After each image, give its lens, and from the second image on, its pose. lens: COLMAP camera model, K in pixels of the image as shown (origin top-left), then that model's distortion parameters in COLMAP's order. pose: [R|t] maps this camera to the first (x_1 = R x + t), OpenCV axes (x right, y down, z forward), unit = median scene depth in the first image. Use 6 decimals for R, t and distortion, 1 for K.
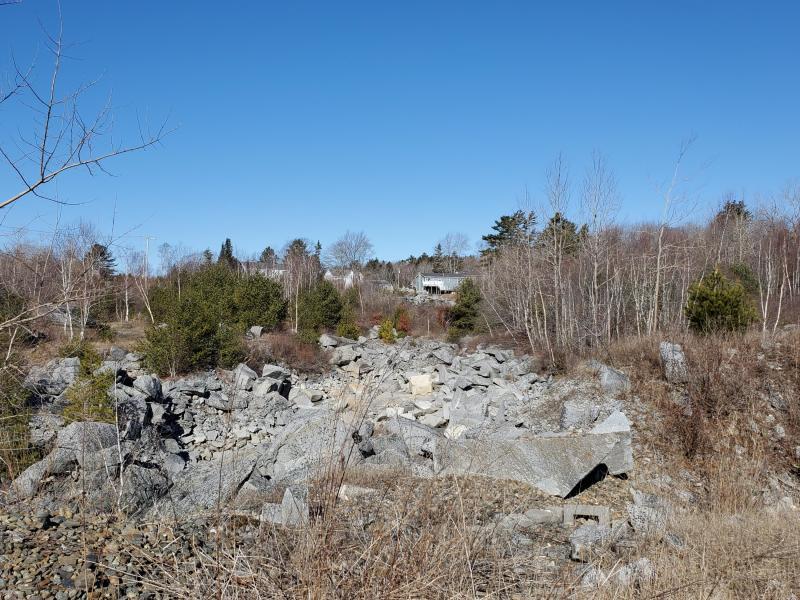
lens RADIAL K [[597.0, 0, 400.0], [0, 597.0, 300.0], [0, 0, 1]] dist [-0.034554, -0.001683]
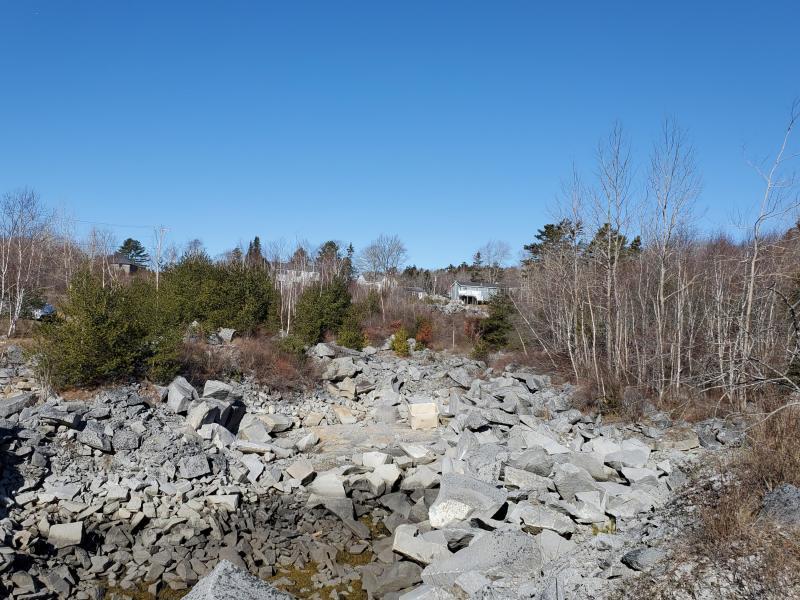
lens RADIAL K [[597.0, 0, 400.0], [0, 597.0, 300.0], [0, 0, 1]] dist [-0.034554, -0.001683]
pose [[0.996630, 0.045455, -0.068286, 0.041559], [-0.046514, 0.998820, -0.013994, 0.005903], [0.067569, 0.017123, 0.997568, 0.202434]]
